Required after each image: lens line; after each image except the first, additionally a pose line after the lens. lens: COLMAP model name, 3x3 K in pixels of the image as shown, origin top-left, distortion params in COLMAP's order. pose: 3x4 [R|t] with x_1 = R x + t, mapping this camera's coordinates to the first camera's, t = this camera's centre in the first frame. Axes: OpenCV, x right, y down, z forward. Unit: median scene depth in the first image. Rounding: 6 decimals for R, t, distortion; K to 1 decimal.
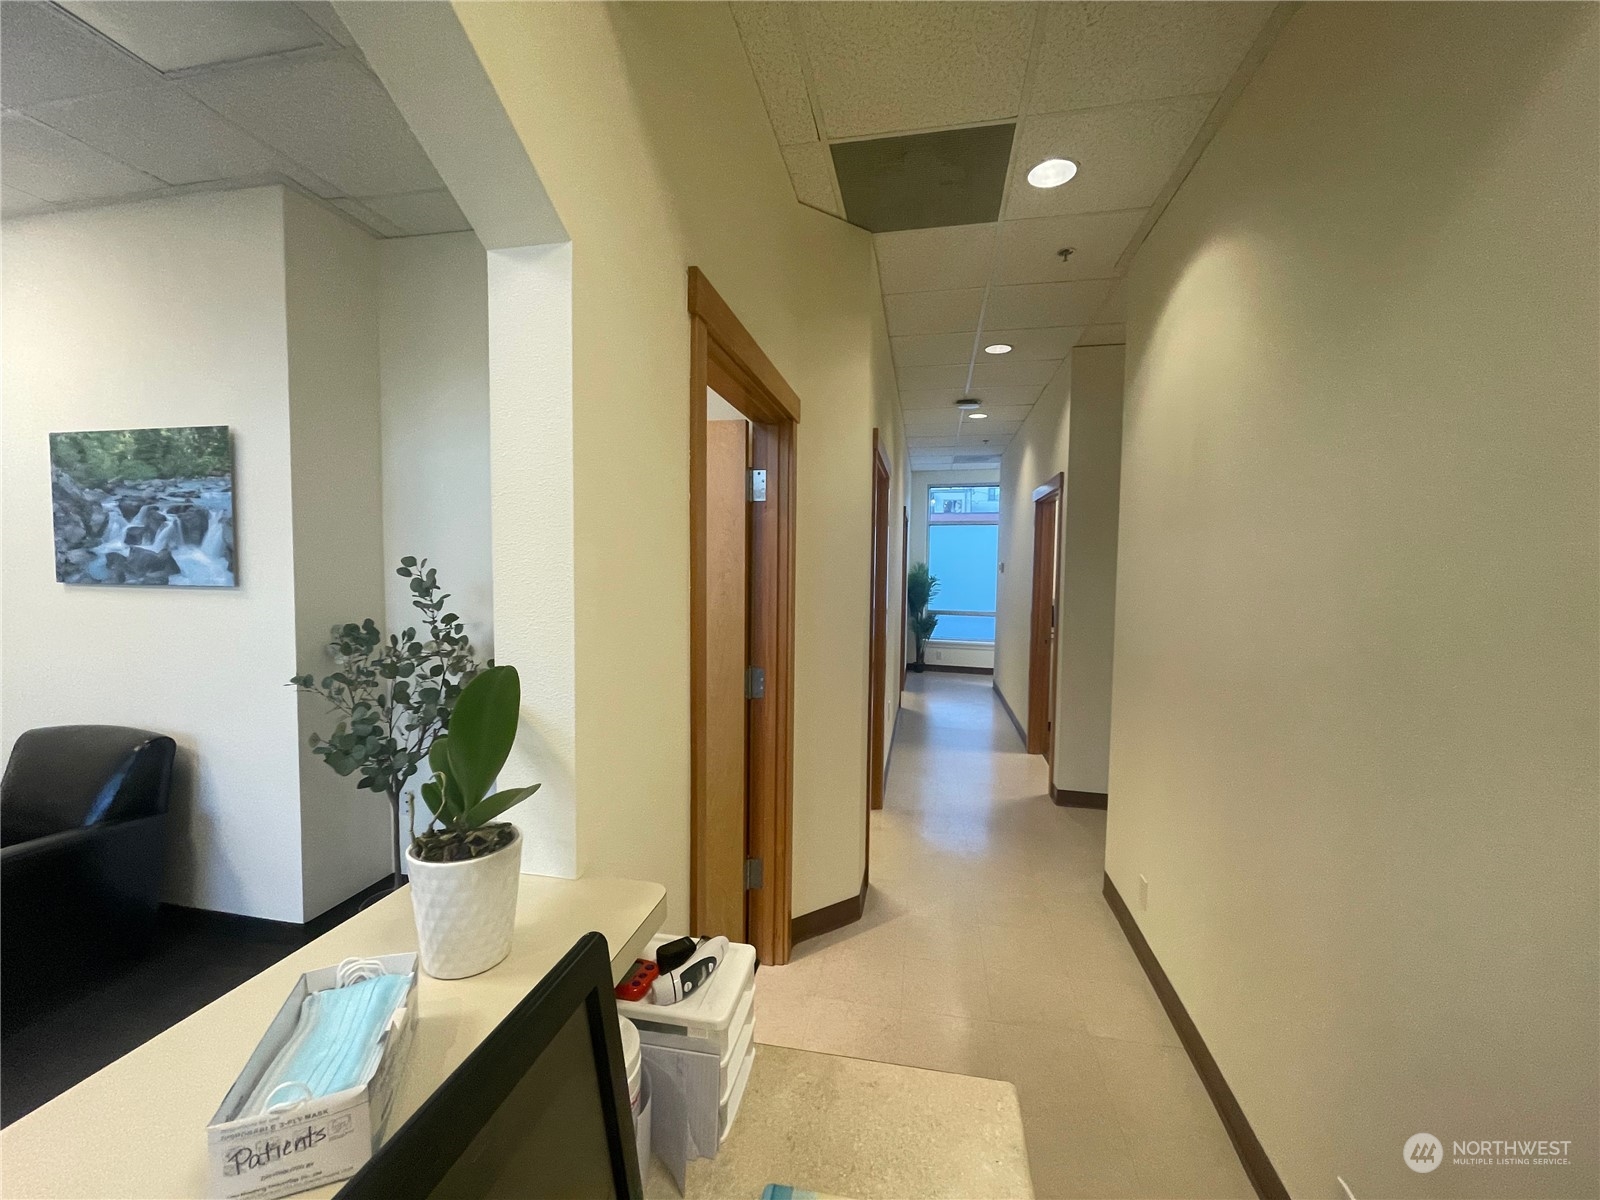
lens RADIAL K [[641.5, 0, 801.0], [0, 641.5, 602.7], [0, 0, 1]] dist [-0.002244, -0.001016]
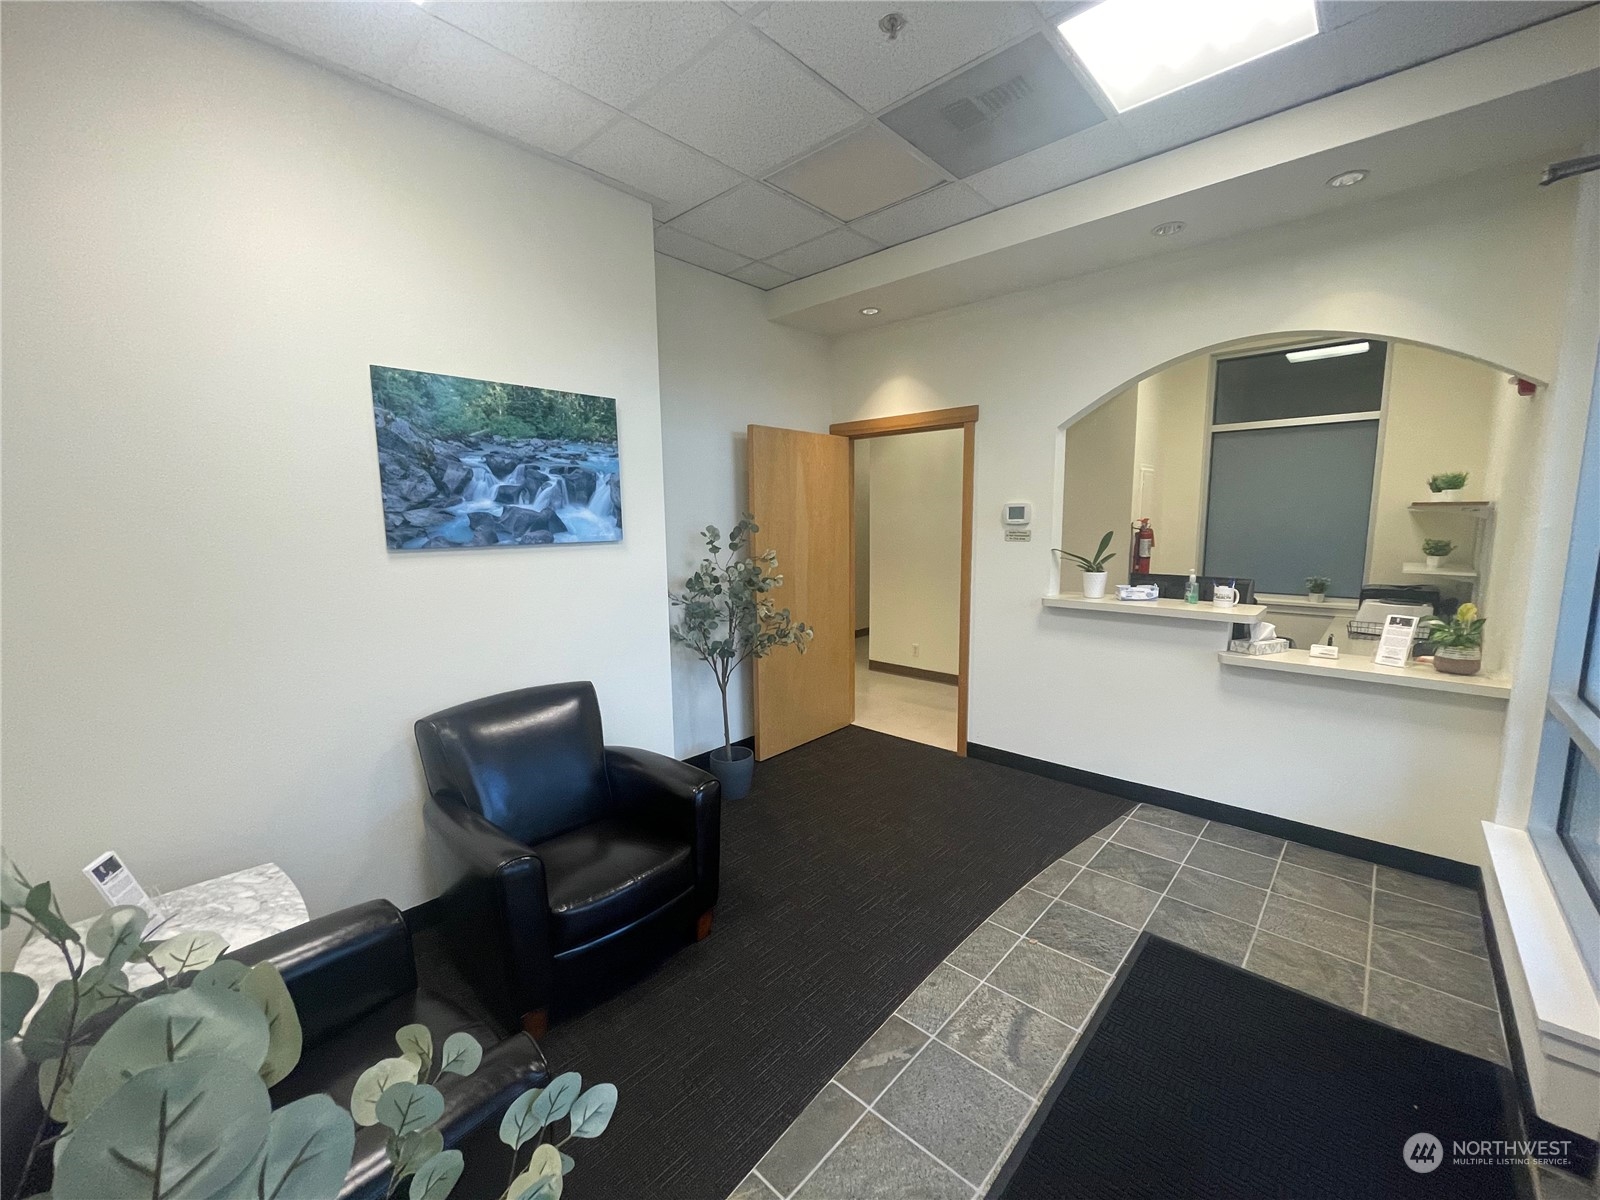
lens RADIAL K [[641.5, 0, 801.7], [0, 641.5, 603.6], [0, 0, 1]] dist [-0.002244, -0.001016]
pose [[0.524842, -0.132313, 0.840853, -1.682638], [0.068545, 0.991206, 0.113188, -0.020563], [-0.848436, -0.001770, 0.529296, 0.107246]]
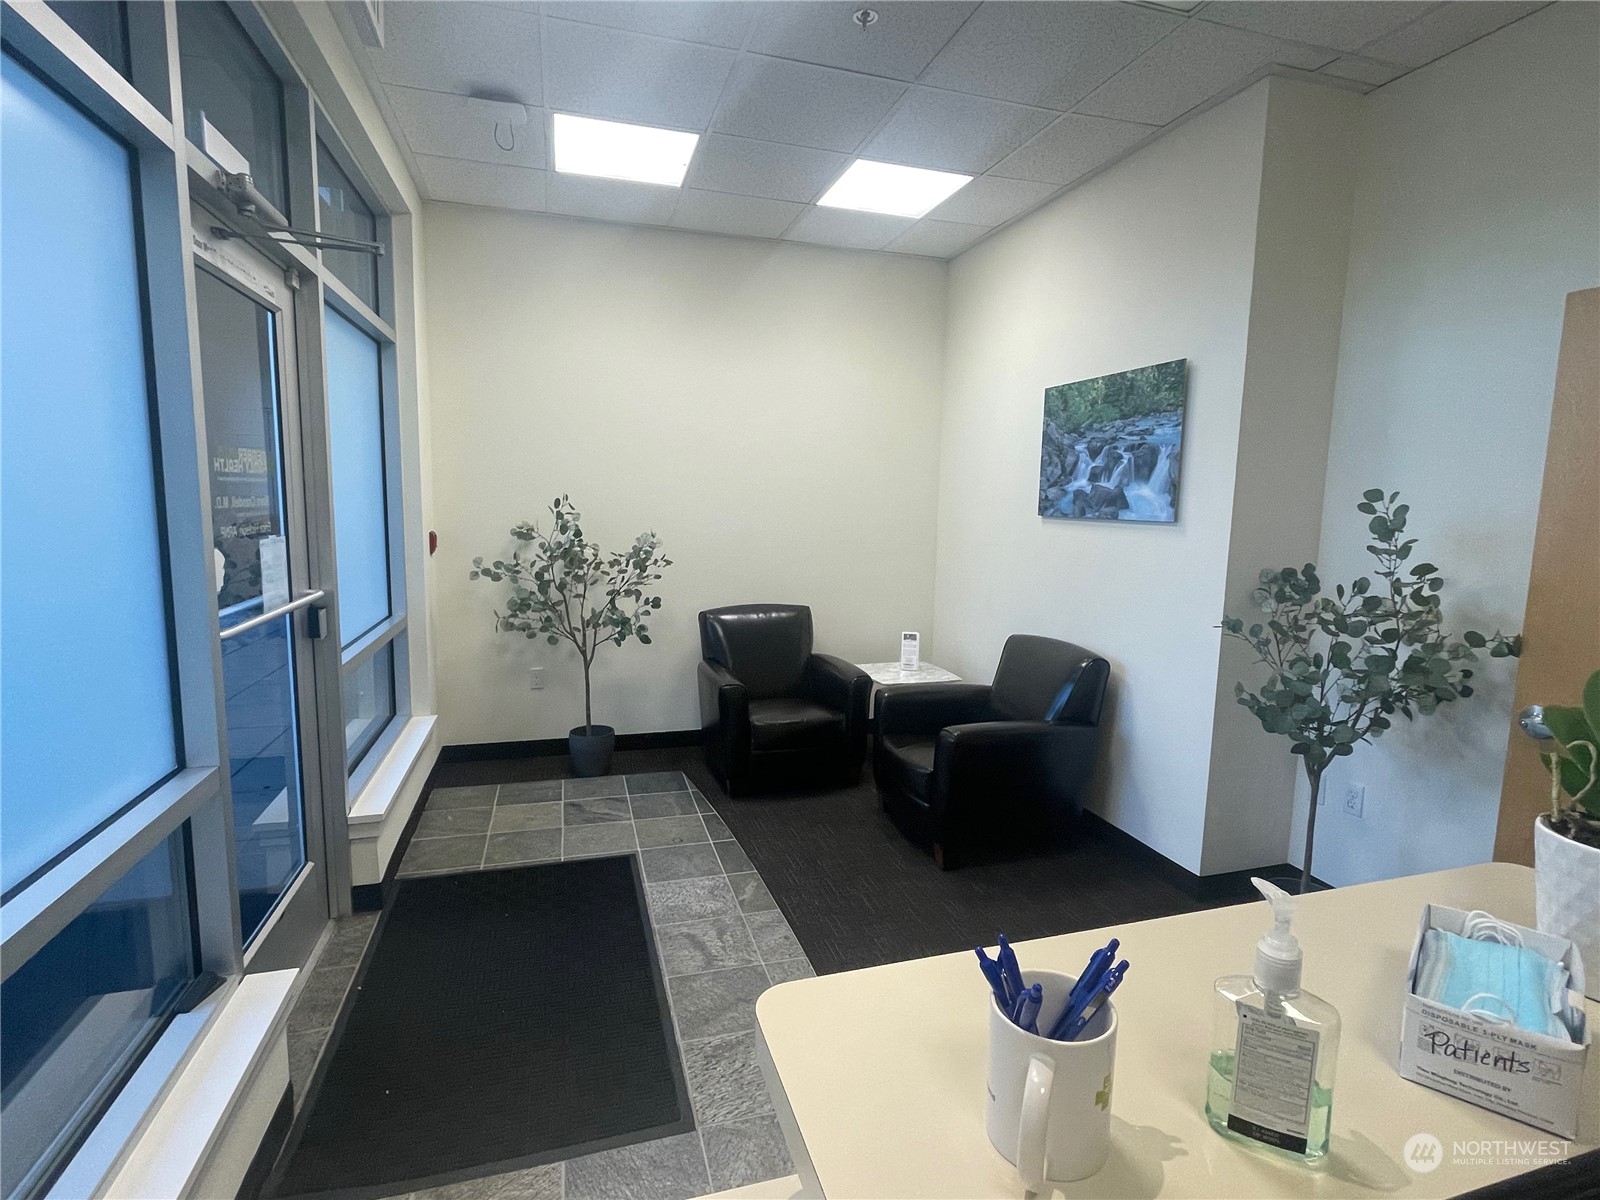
lens RADIAL K [[794.4, 0, 796.3], [0, 794.4, 599.7], [0, 0, 1]] dist [-0.006309, -0.000506]
pose [[0.464490, 0.108095, -0.878956, -0.058017], [-0.062154, 0.994054, 0.089404, 0.020875], [0.883394, 0.013103, 0.468447, -0.096782]]
